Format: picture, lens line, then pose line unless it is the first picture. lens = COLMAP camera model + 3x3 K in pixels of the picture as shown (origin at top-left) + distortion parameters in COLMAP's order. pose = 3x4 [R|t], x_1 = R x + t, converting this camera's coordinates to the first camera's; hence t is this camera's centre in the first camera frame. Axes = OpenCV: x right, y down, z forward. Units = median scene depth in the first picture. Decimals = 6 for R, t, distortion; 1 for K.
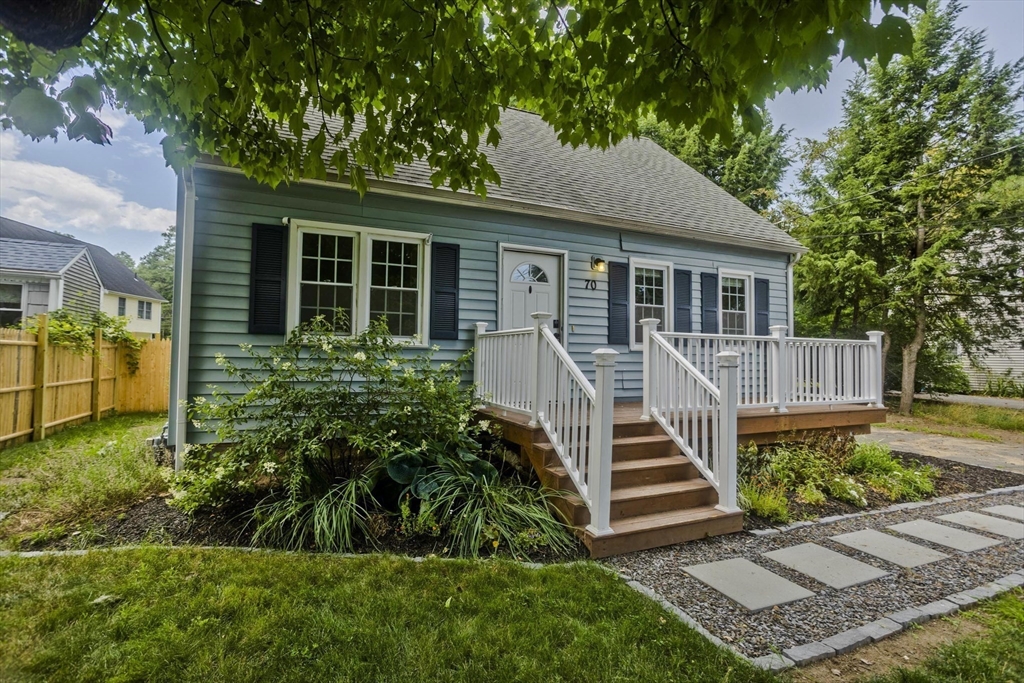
lens RADIAL K [[489.4, 0, 509.1], [0, 489.4, 342.9], [0, 0, 1]] dist [-0.018417, 0.003898]
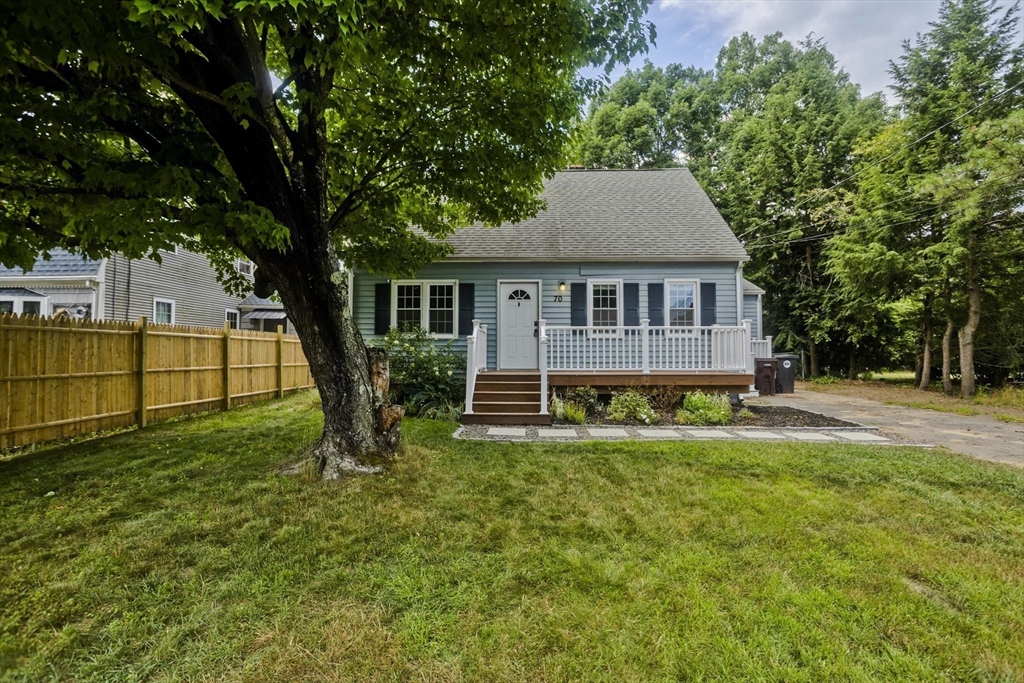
lens RADIAL K [[489.4, 0, 520.4], [0, 489.4, 338.4], [0, 0, 1]] dist [-0.018417, 0.003898]
pose [[0.904831, -0.030598, -0.424670, 0.743548], [0.023751, 0.999489, -0.021410, 0.045375], [0.425108, 0.009287, 0.905095, -0.531643]]
